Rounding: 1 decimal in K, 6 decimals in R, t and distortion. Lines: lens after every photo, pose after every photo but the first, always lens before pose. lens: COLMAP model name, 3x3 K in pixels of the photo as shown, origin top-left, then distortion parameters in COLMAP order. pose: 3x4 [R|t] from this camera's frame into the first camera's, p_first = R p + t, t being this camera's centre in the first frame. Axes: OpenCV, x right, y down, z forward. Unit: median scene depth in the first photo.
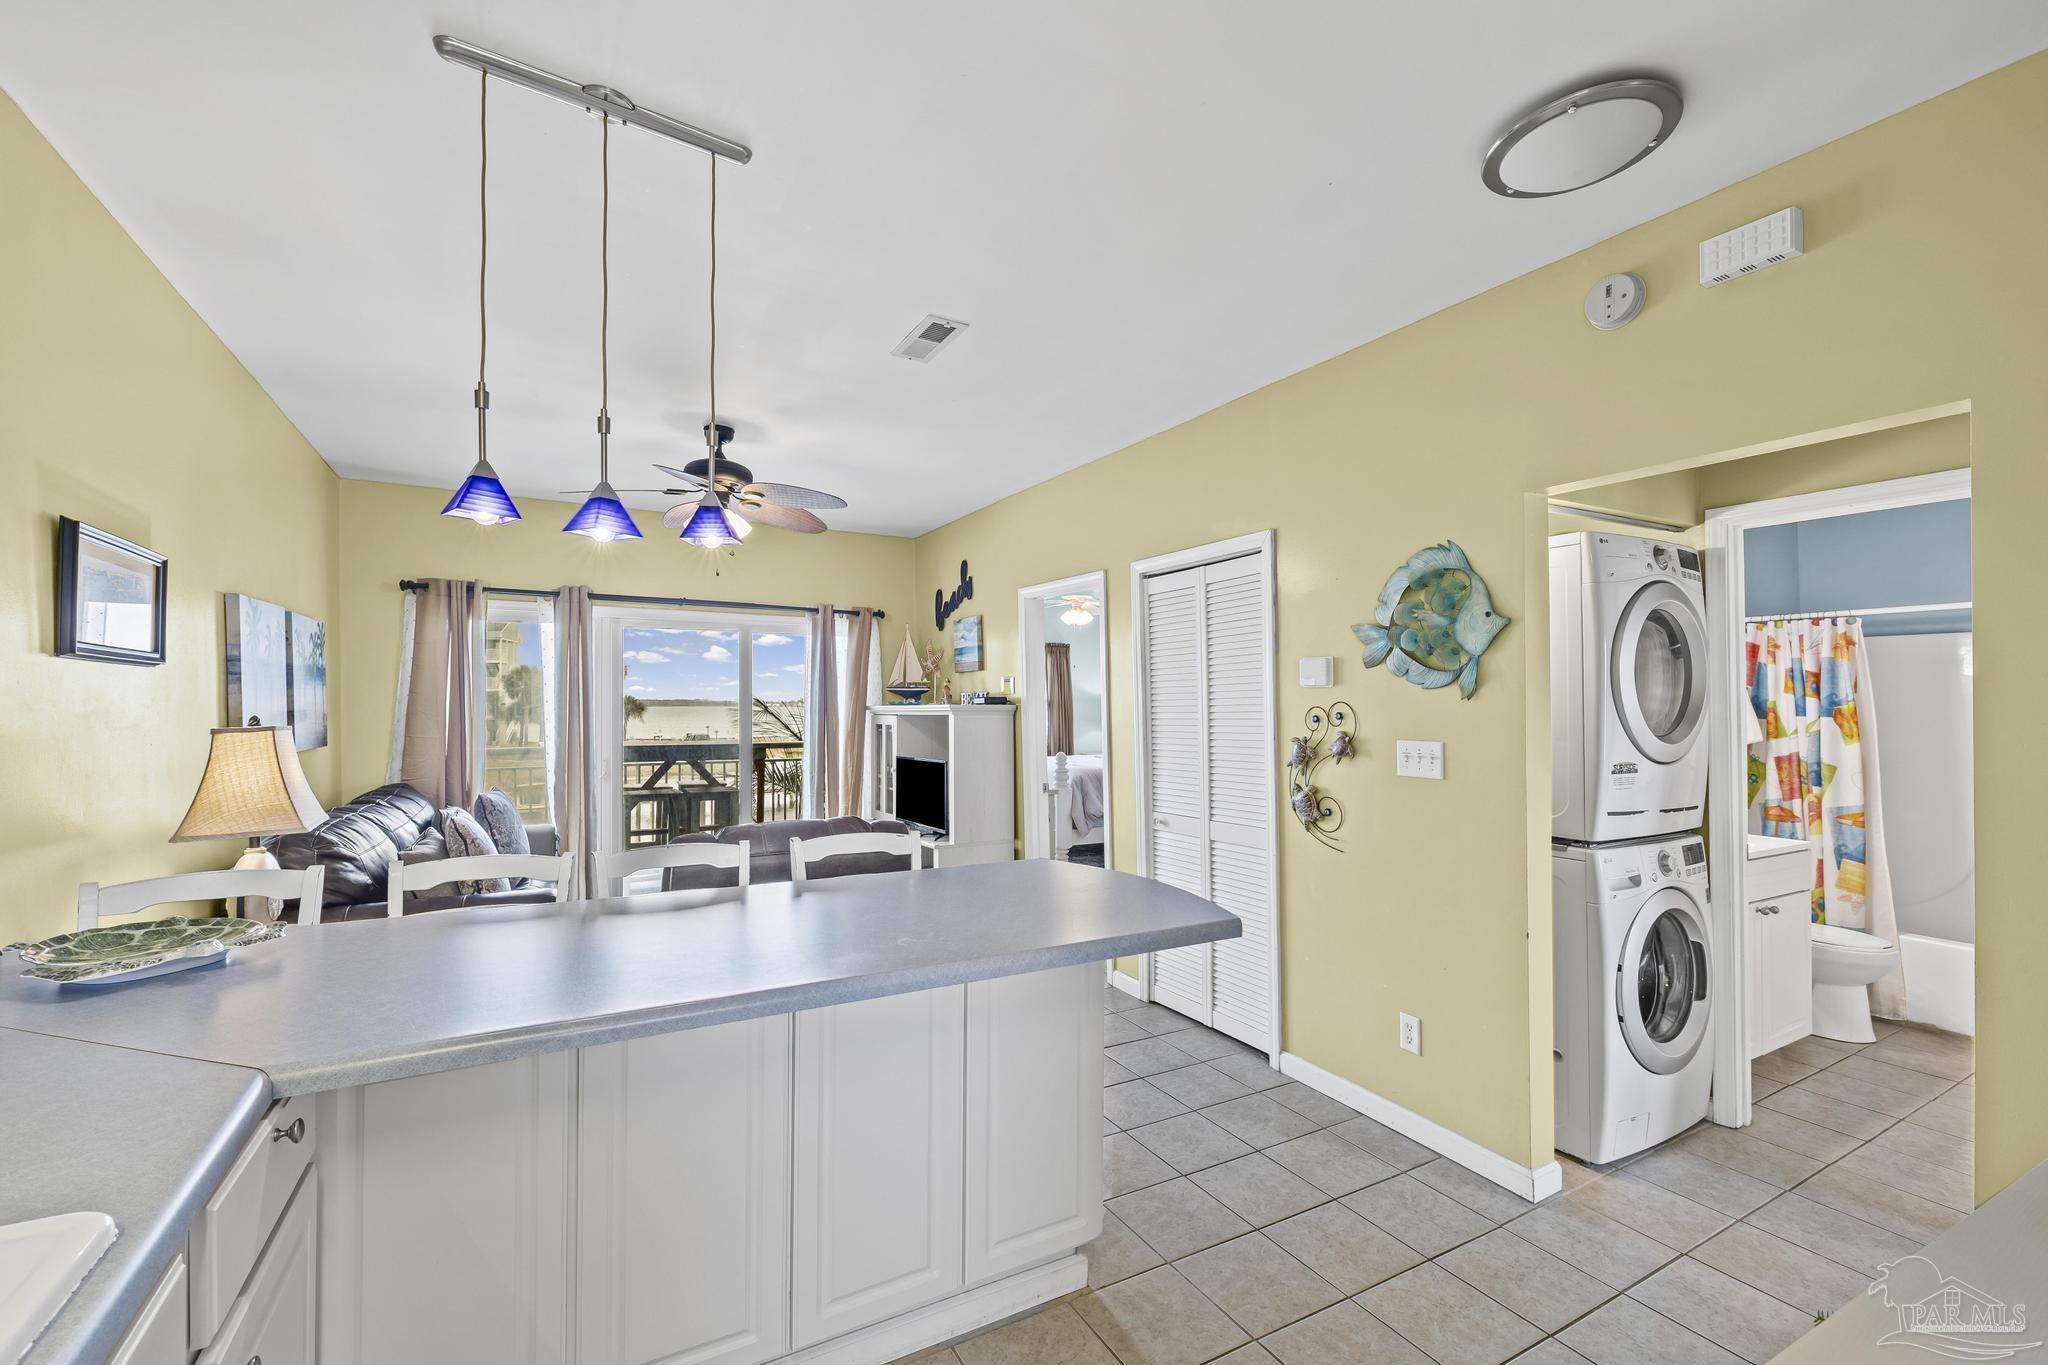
lens RADIAL K [[869.8, 0, 1015.9], [0, 869.8, 696.8], [0, 0, 1]] dist [0.002548, 0.001064]
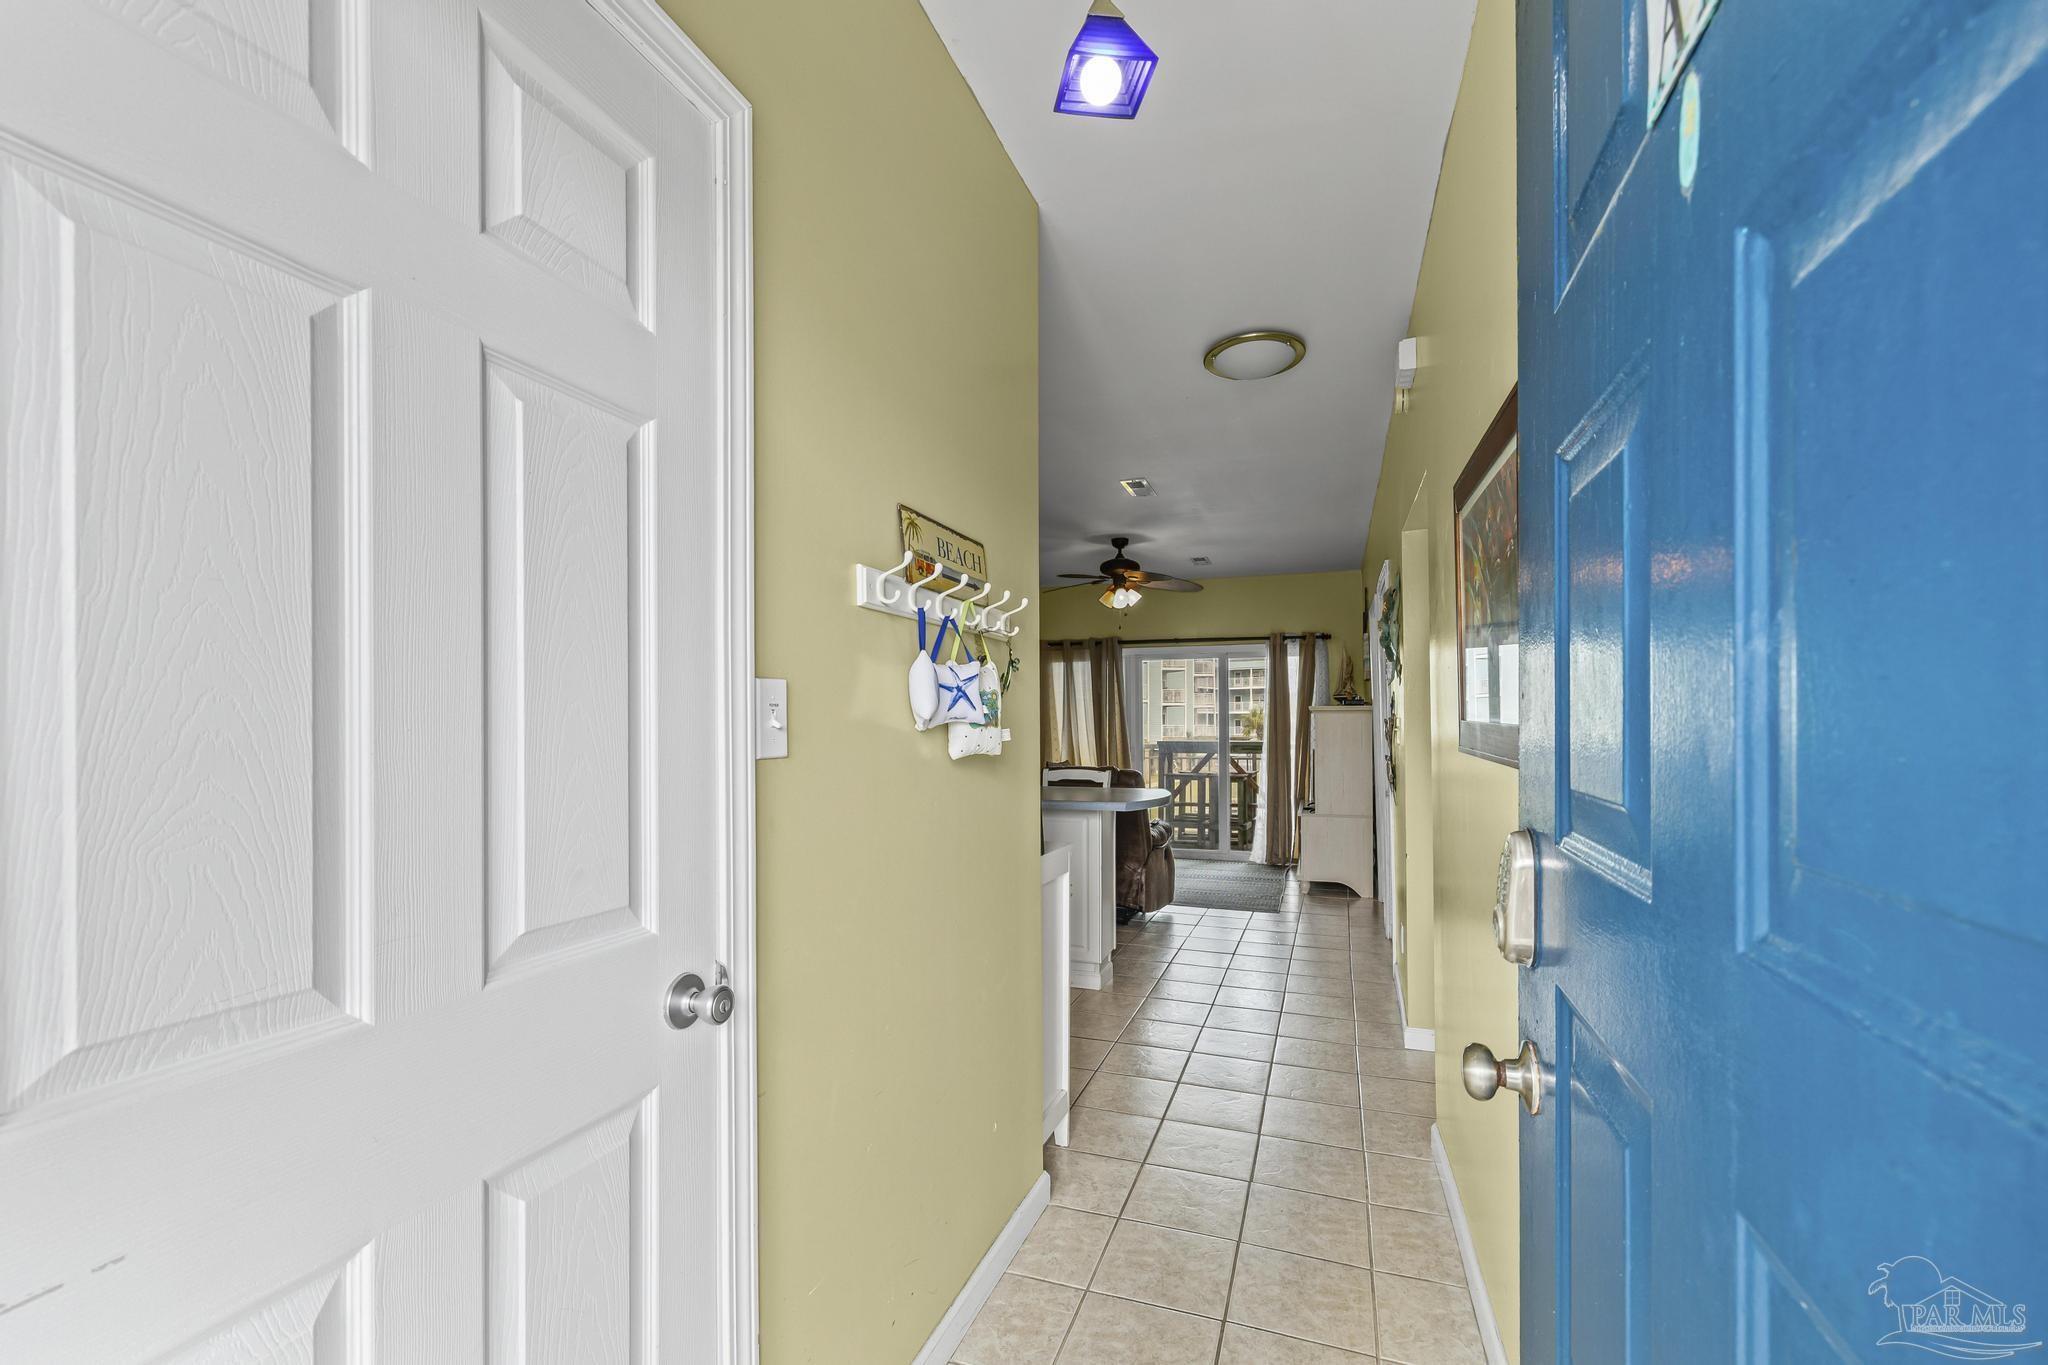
lens RADIAL K [[869.8, 0, 1003.4], [0, 869.8, 713.3], [0, 0, 1]] dist [0.002548, 0.001064]
pose [[0.645134, -0.014992, -0.763923, 0.681931], [0.011858, 0.999884, -0.009609, 0.029121], [0.763978, -0.002859, 0.645236, -0.204435]]
